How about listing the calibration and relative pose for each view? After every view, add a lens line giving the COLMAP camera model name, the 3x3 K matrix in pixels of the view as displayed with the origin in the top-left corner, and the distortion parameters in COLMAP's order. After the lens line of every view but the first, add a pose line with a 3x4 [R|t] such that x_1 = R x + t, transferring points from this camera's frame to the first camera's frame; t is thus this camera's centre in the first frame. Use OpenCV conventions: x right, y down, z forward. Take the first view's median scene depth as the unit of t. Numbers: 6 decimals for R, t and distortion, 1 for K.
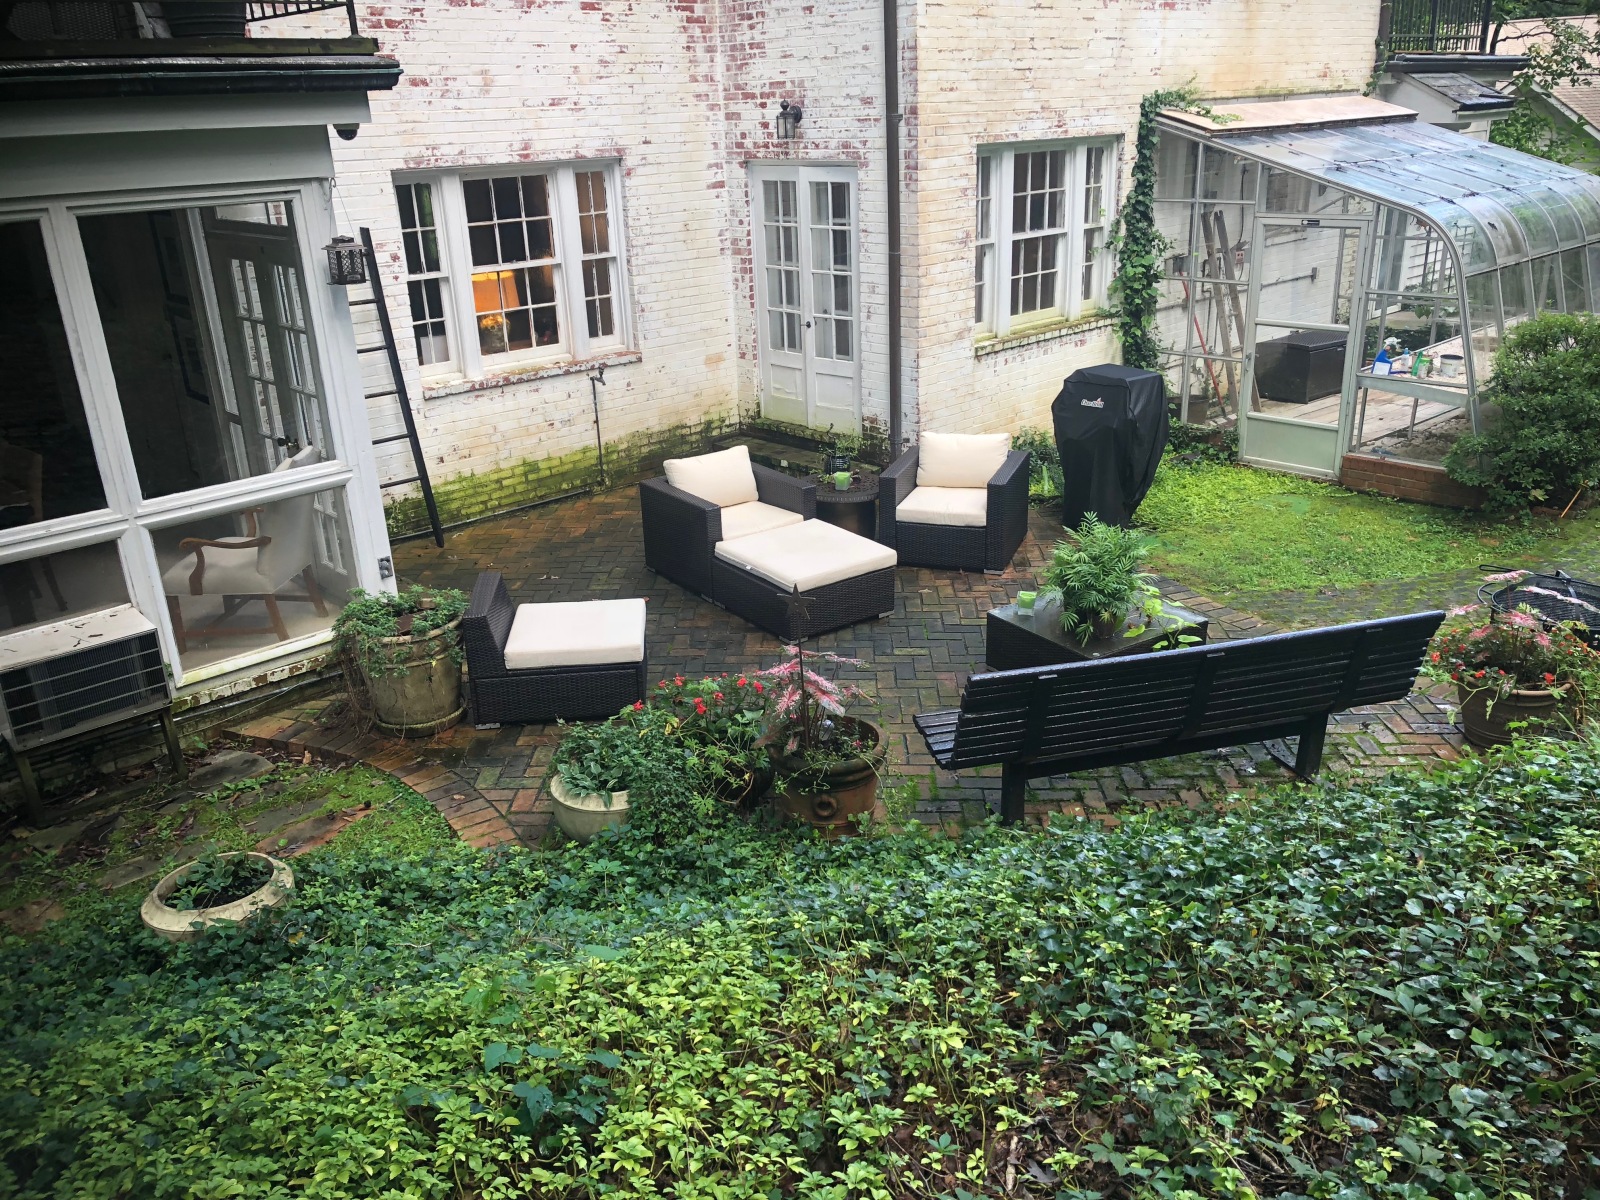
lens RADIAL K [[1311.4, 0, 783.4], [0, 1311.4, 597.8], [0, 0, 1]] dist [0.028552, -0.020726]
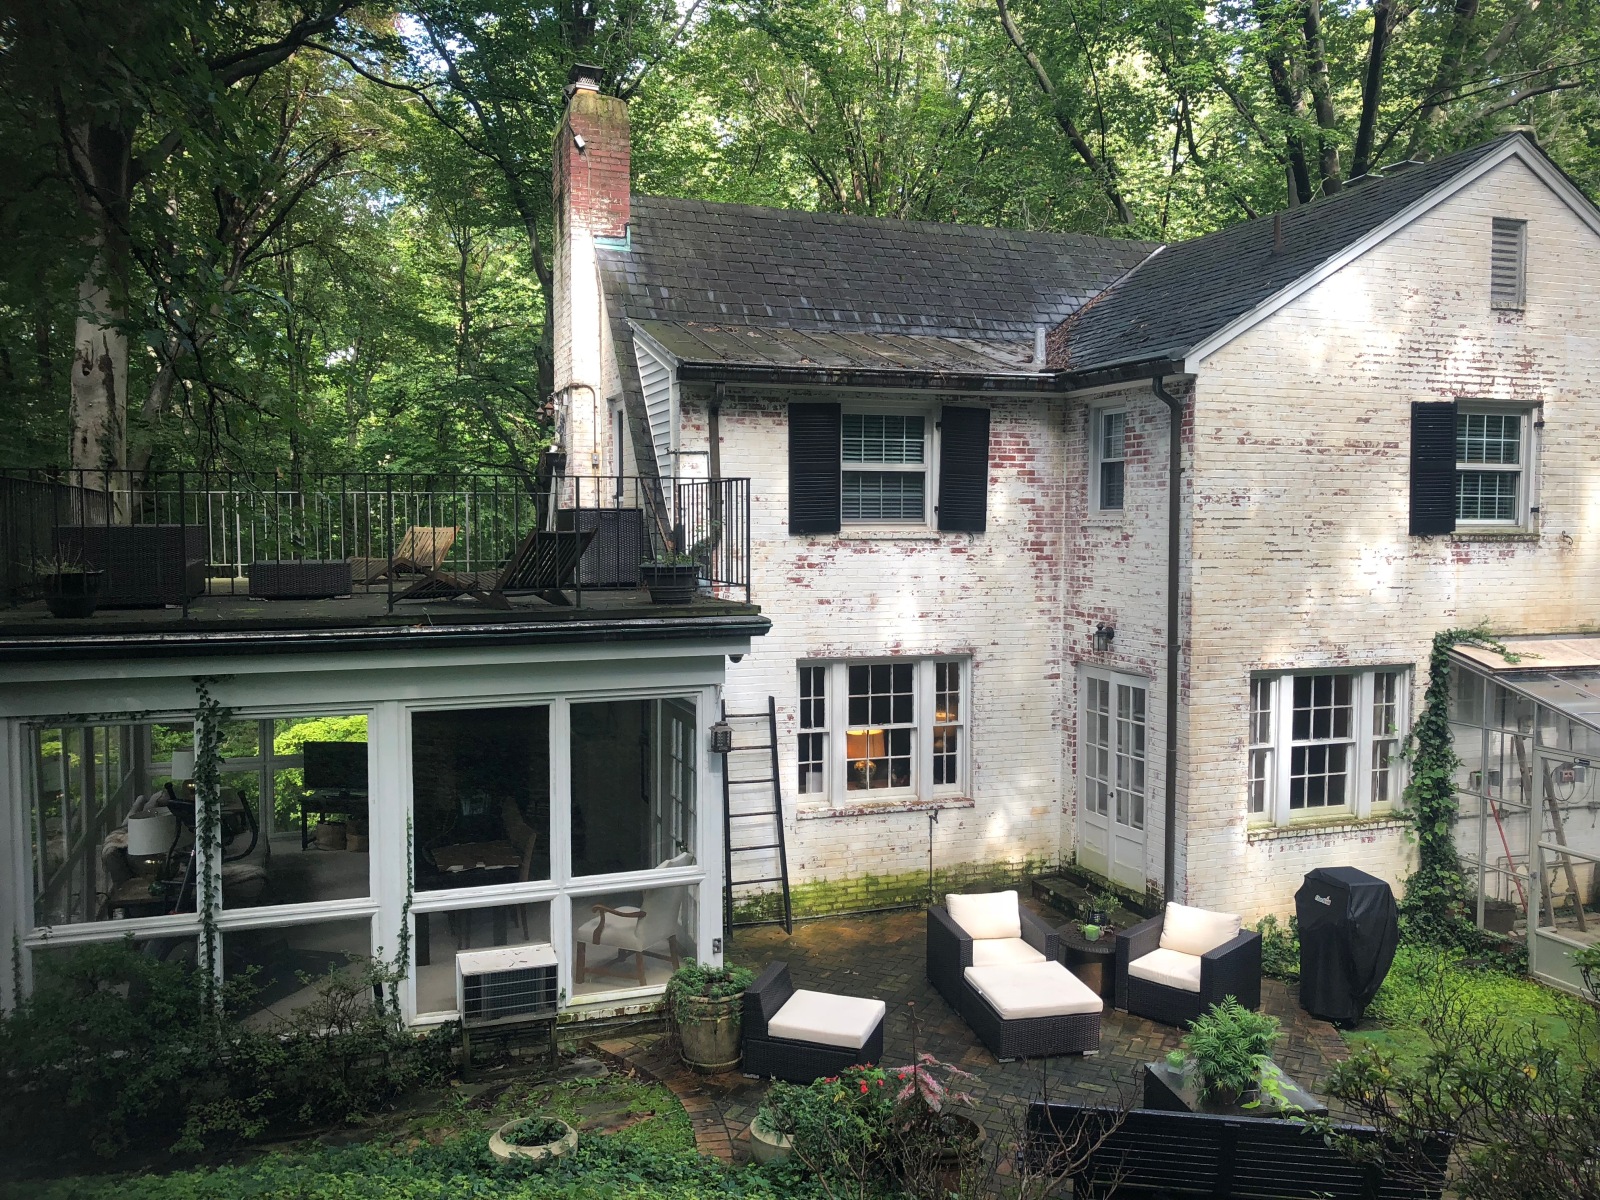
lens RADIAL K [[1311.4, 0, 781.4], [0, 1311.4, 578.2], [0, 0, 1]] dist [0.028552, -0.020726]
pose [[0.917620, 0.056462, -0.393428, 0.231340], [-0.171030, 0.949620, -0.262624, -0.030191], [0.358778, 0.308277, 0.881047, -0.272961]]
